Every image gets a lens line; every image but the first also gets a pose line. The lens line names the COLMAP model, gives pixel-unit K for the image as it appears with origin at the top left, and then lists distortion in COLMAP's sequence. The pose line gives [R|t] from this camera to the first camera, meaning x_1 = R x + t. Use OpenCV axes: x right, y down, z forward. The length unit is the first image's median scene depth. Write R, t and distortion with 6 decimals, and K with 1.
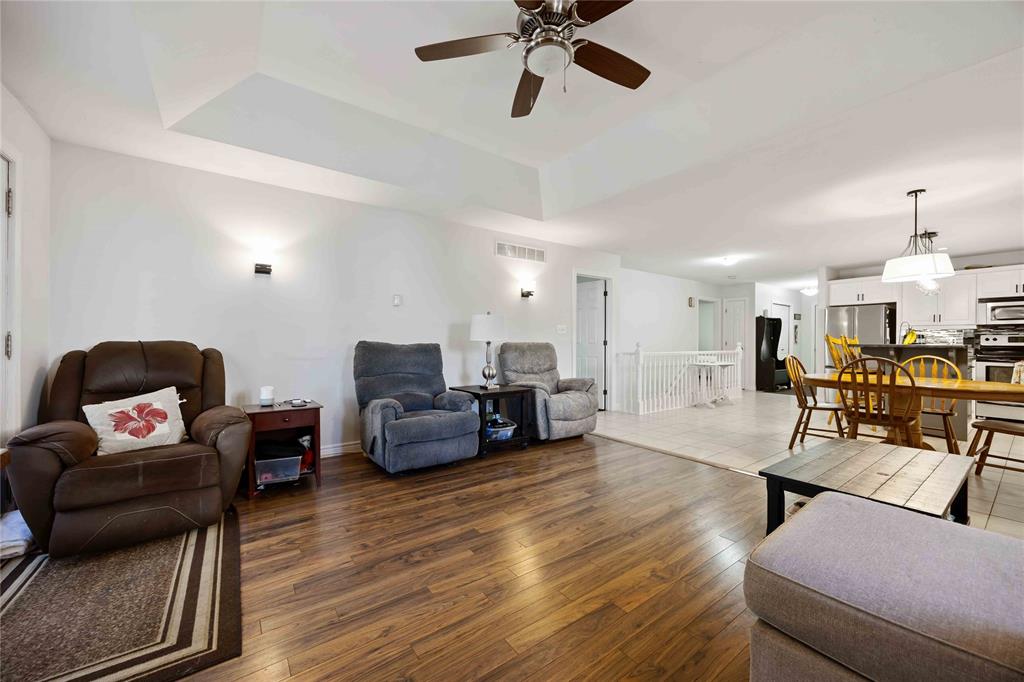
lens RADIAL K [[390.8, 0, 516.0], [0, 390.8, 344.3], [0, 0, 1]] dist [-0.001469, -0.000137]
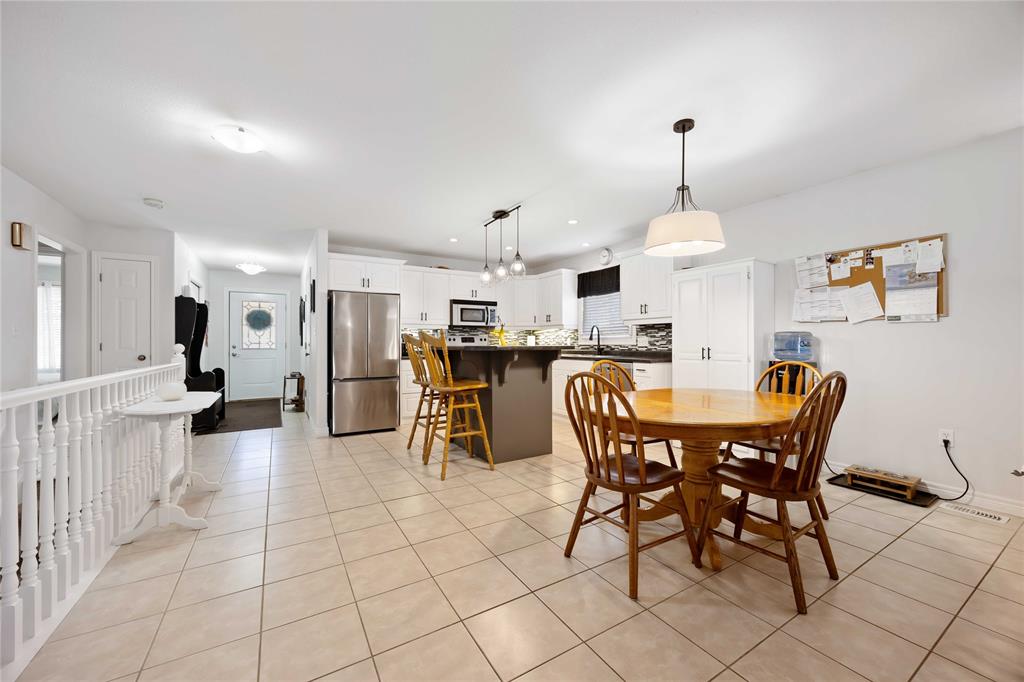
lens RADIAL K [[390.8, 0, 512.6], [0, 390.8, 339.0], [0, 0, 1]] dist [-0.001469, -0.000137]
pose [[0.090611, 0.005289, 0.995872, 0.189511], [0.010063, 0.999930, -0.006226, -0.006576], [-0.995835, 0.010586, 0.090552, 0.757478]]
